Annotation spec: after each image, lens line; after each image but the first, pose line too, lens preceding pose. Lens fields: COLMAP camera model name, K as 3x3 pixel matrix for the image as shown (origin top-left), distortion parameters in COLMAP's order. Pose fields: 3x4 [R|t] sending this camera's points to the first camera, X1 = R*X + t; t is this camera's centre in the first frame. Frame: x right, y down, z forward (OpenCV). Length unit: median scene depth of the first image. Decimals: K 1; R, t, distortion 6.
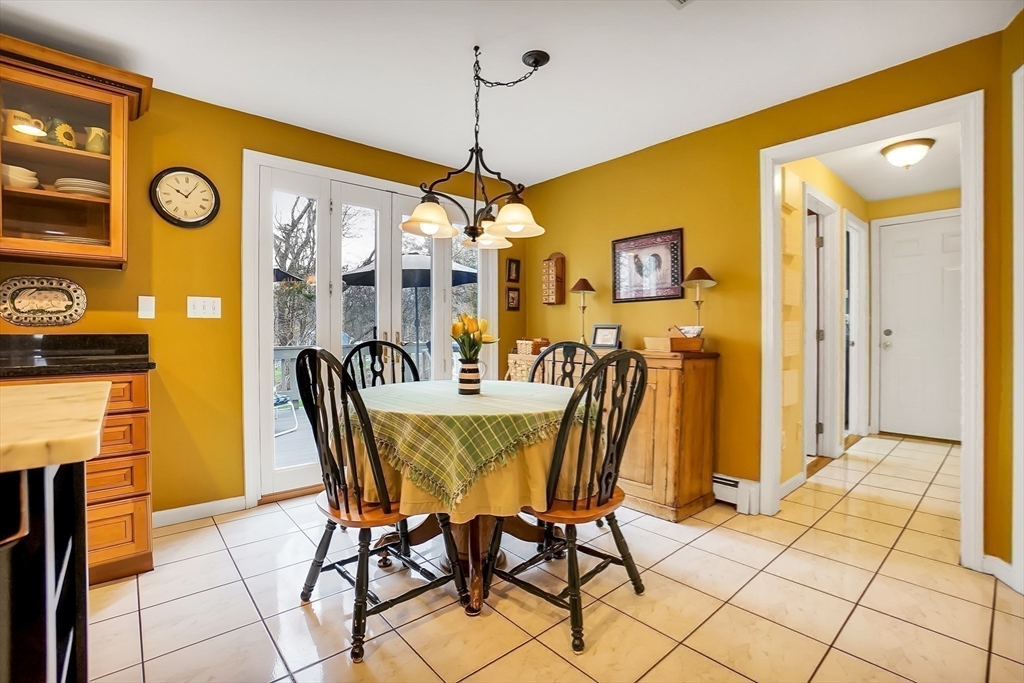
lens RADIAL K [[466.1, 0, 507.9], [0, 466.1, 332.6], [0, 0, 1]] dist [-0.060409, 0.020086]
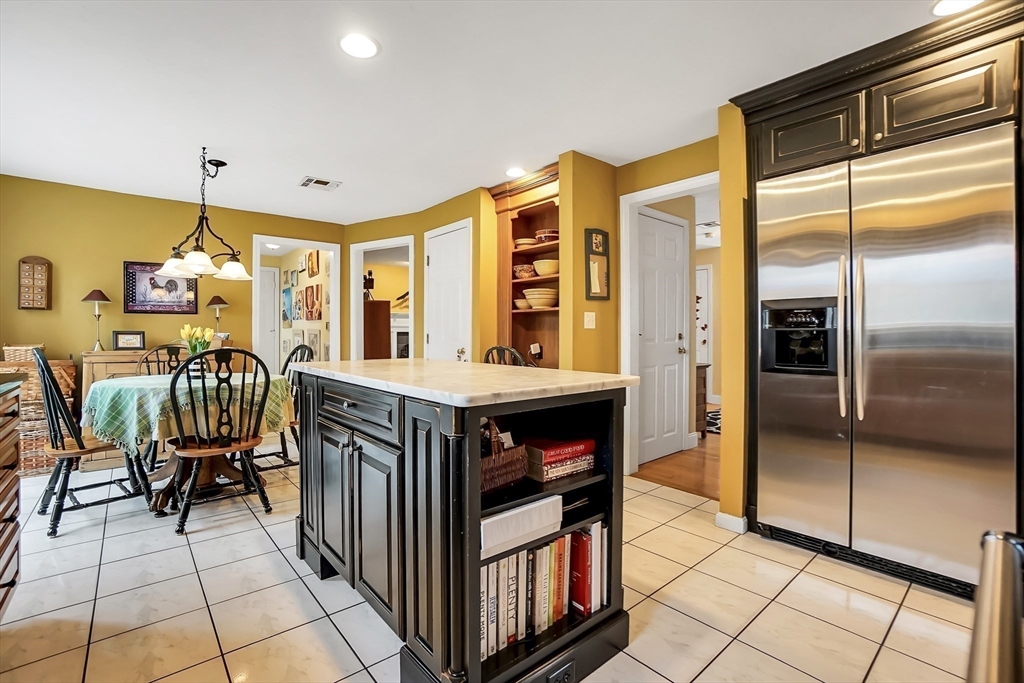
lens RADIAL K [[452.3, 0, 501.9], [0, 452.3, 337.3], [0, 0, 1]] dist [-0.061882, 0.019069]
pose [[0.026505, -0.005972, 0.999631, -1.255360], [0.001405, 0.999981, 0.005937, -0.009119], [-0.999648, 0.001248, 0.026513, -0.006991]]
